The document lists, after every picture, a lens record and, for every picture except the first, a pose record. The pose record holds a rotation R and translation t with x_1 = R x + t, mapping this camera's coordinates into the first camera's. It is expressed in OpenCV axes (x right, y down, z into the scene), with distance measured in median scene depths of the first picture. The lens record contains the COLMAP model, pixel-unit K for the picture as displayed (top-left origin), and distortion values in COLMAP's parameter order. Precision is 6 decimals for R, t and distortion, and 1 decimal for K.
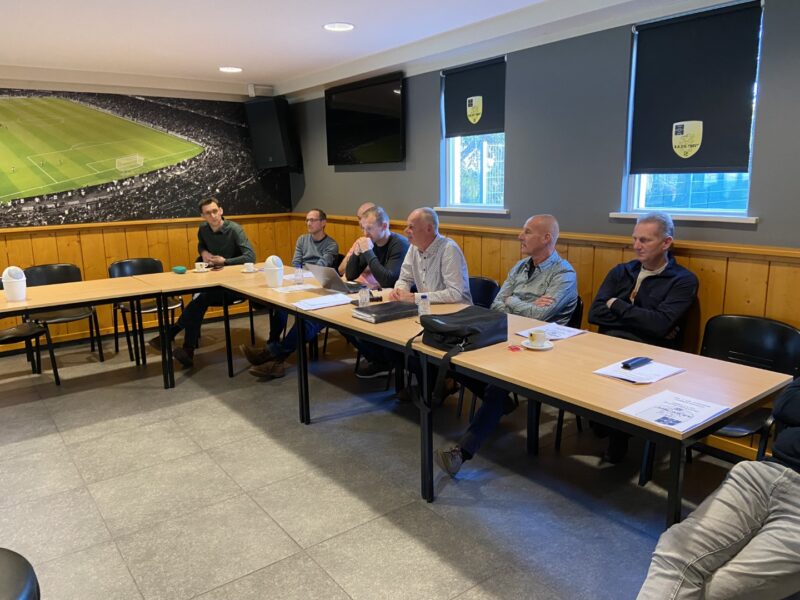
lens RADIAL K [[600.8, 0, 400.5], [0, 600.8, 294.0], [0, 0, 1]] dist [0.116045, -0.146667]
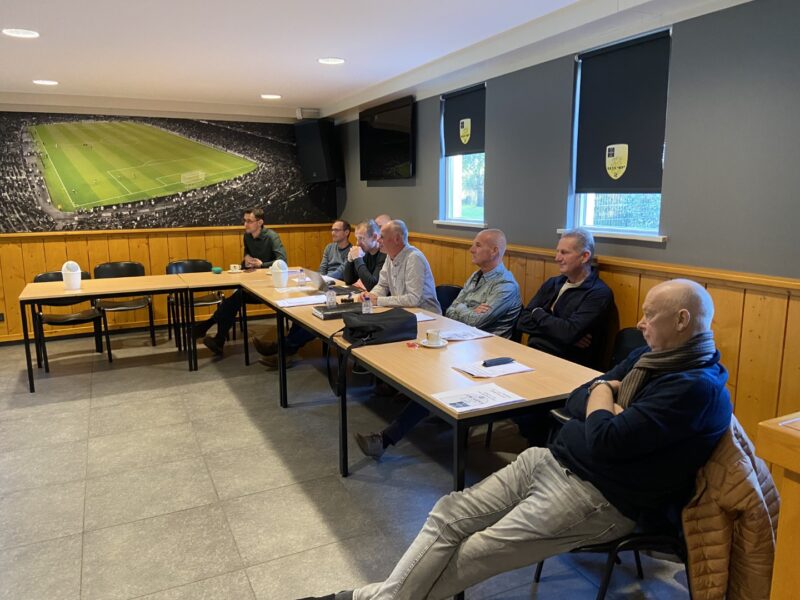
lens RADIAL K [[600.8, 0, 404.3], [0, 600.8, 293.9], [0, 0, 1]] dist [0.116045, -0.146667]
pose [[0.981476, 0.043631, -0.186552, 0.249639], [-0.047537, 0.998733, -0.016517, 0.008817], [0.185595, 0.025079, 0.982306, -0.076127]]
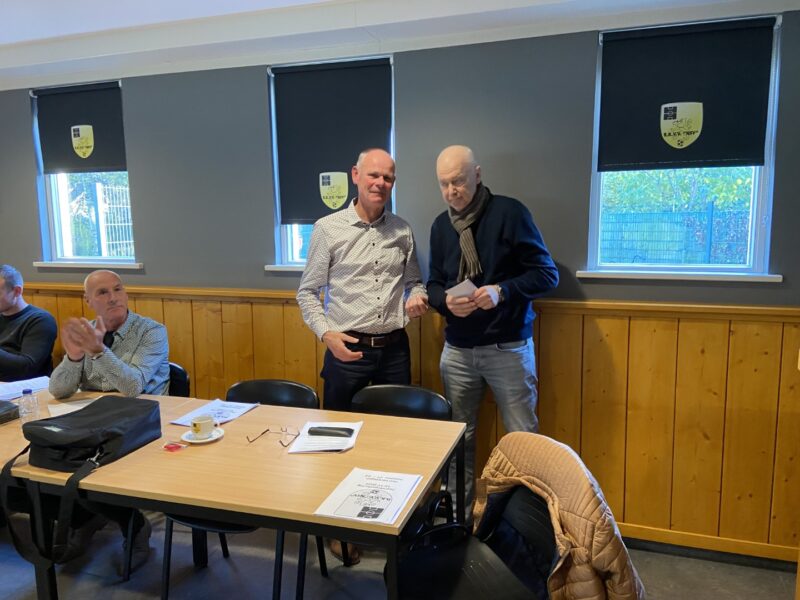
lens RADIAL K [[600.8, 0, 412.3], [0, 600.8, 298.3], [0, 0, 1]] dist [0.116045, -0.146667]
pose [[0.822239, -0.064198, 0.565510, 0.007990], [0.103532, 0.993911, -0.037701, -0.023706], [-0.559646, 0.089547, 0.823880, 0.116396]]
